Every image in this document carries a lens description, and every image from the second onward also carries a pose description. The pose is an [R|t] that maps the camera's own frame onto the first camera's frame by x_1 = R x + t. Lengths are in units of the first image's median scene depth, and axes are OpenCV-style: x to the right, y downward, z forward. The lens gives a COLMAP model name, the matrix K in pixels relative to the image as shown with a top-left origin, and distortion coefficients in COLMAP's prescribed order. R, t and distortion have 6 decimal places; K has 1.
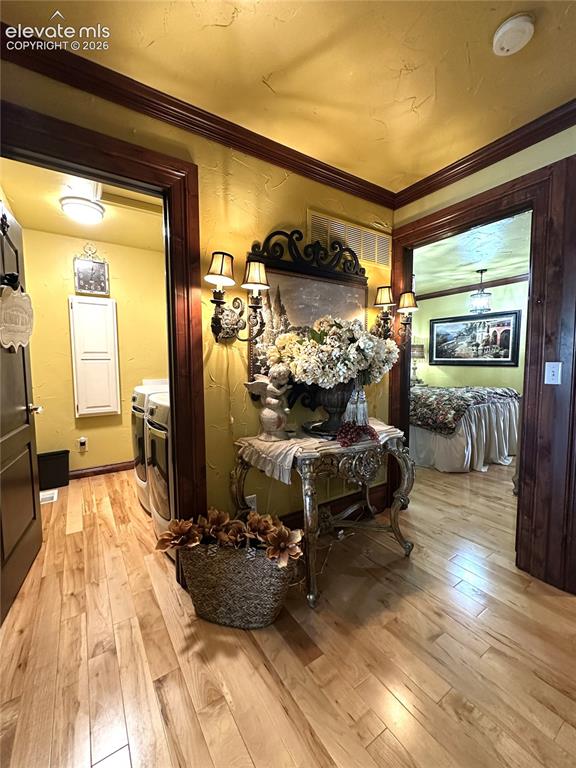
lens RADIAL K [[316.1, 0, 288.0], [0, 316.1, 384.0], [0, 0, 1]] dist [-0.001499, -0.000190]
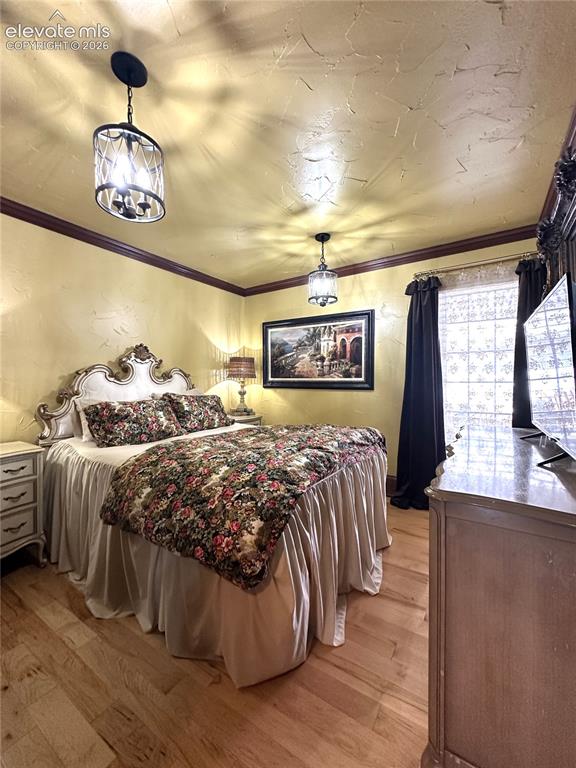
lens RADIAL K [[304.9, 0, 290.9], [0, 304.9, 384.8], [0, 0, 1]] dist [-0.000638, 0.000063]
pose [[0.914332, -0.000455, 0.404965, 0.706655], [0.027726, 0.997723, -0.061480, -0.072997], [-0.404015, 0.067441, 0.912263, 1.122764]]
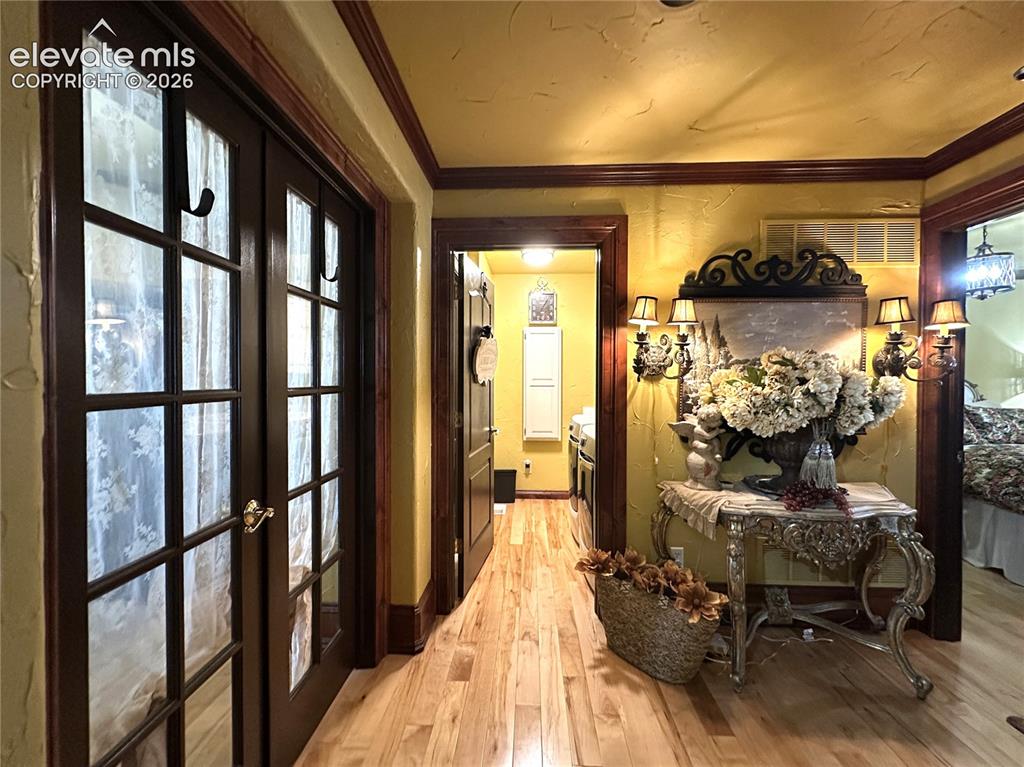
lens RADIAL K [[413.9, 0, 514.9], [0, 413.9, 383.3], [0, 0, 1]] dist [-0.000042, 0.000313]
pose [[0.811200, 0.017127, -0.584517, 0.186756], [-0.052103, 0.997712, -0.043076, -0.038741], [0.582442, 0.065398, 0.810237, -0.255312]]
